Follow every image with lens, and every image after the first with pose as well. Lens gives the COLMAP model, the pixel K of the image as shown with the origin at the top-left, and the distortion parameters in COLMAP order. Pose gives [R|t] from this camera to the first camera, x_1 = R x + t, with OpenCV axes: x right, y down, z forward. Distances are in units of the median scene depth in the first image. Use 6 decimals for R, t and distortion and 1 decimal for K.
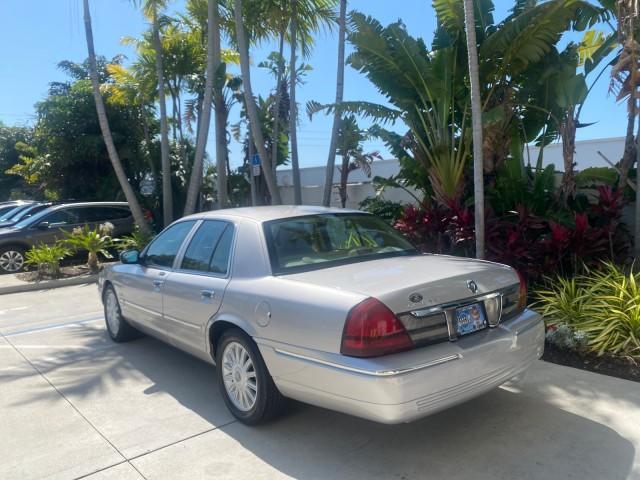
lens RADIAL K [[494.3, 0, 319.8], [0, 494.3, 241.3], [0, 0, 1]] dist [0.020040, -0.021452]
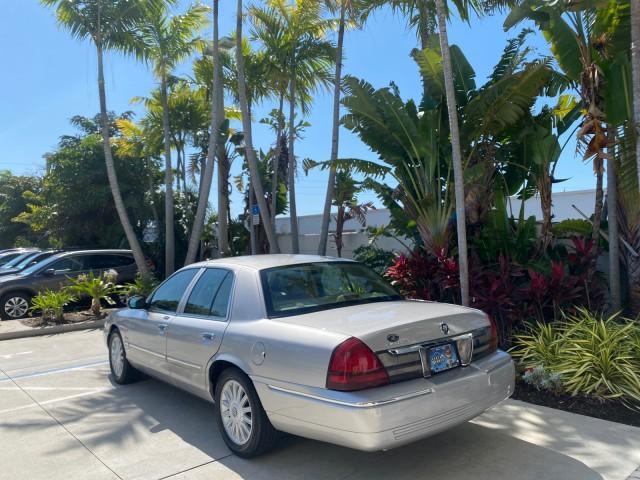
lens RADIAL K [[494.3, 0, 319.8], [0, 494.3, 239.6], [0, 0, 1]] dist [0.020040, -0.021452]
pose [[0.999998, 0.002098, 0.000677, 0.010082], [-0.002022, 0.995231, -0.097526, 0.000190], [-0.000878, 0.097524, 0.995233, -0.060952]]
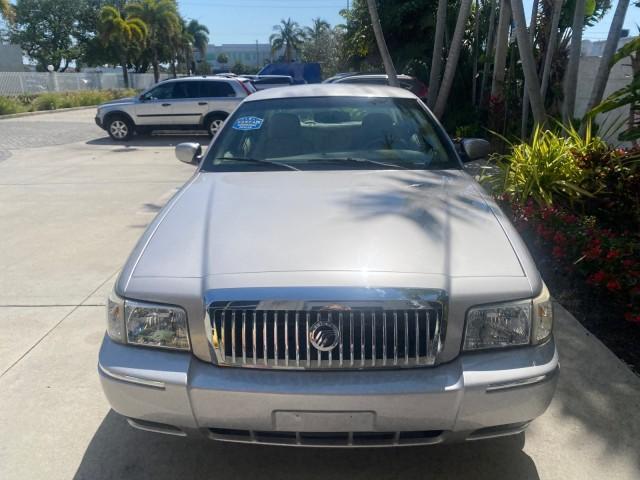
lens RADIAL K [[494.3, 0, 318.5], [0, 494.3, 234.6], [0, 0, 1]] dist [0.020040, -0.021452]
pose [[0.749629, 0.216951, -0.625290, 0.321858], [-0.065737, 0.964484, 0.255829, -0.026702], [0.658585, -0.150672, 0.737268, 0.228932]]
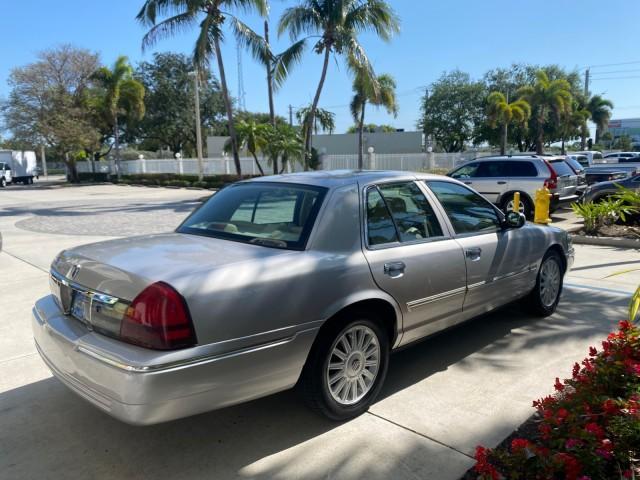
lens RADIAL K [[494.3, 0, 318.0], [0, 494.3, 239.3], [0, 0, 1]] dist [0.020040, -0.021452]
pose [[0.067130, 0.178298, -0.981684, 0.523084], [-0.067481, 0.982462, 0.173824, -0.065014], [0.995460, 0.054577, 0.077984, 0.588885]]
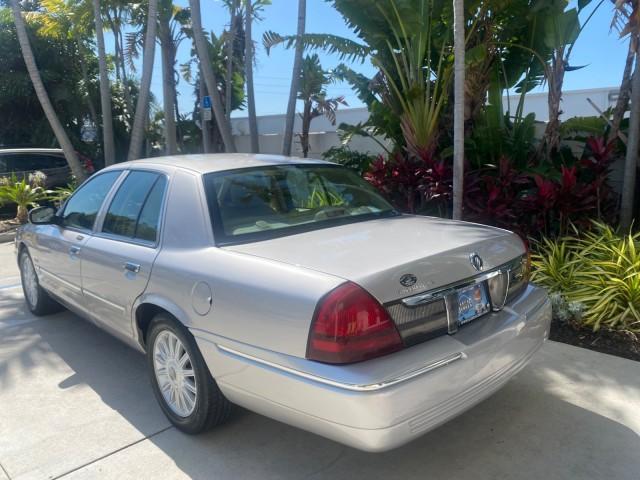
lens RADIAL K [[494.3, 0, 320.2], [0, 494.3, 239.5], [0, 0, 1]] dist [0.020040, -0.021452]
pose [[0.996652, -0.000653, 0.081762, 0.001278], [-0.006981, 0.995638, 0.093042, -0.005495], [-0.081467, -0.093301, 0.992299, 0.111533]]
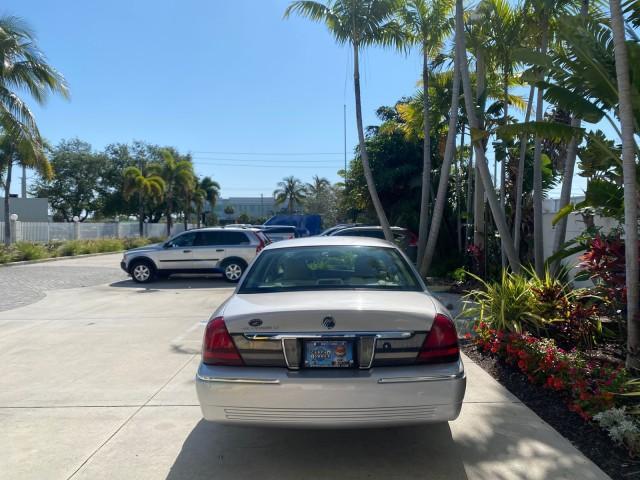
lens RADIAL K [[494.3, 0, 320.9], [0, 494.3, 239.8], [0, 0, 1]] dist [0.020040, -0.021452]
pose [[0.753993, 0.037520, -0.655811, 0.418980], [-0.068267, 0.997437, -0.021423, -0.025639], [0.653326, 0.060923, 0.754621, 0.085212]]
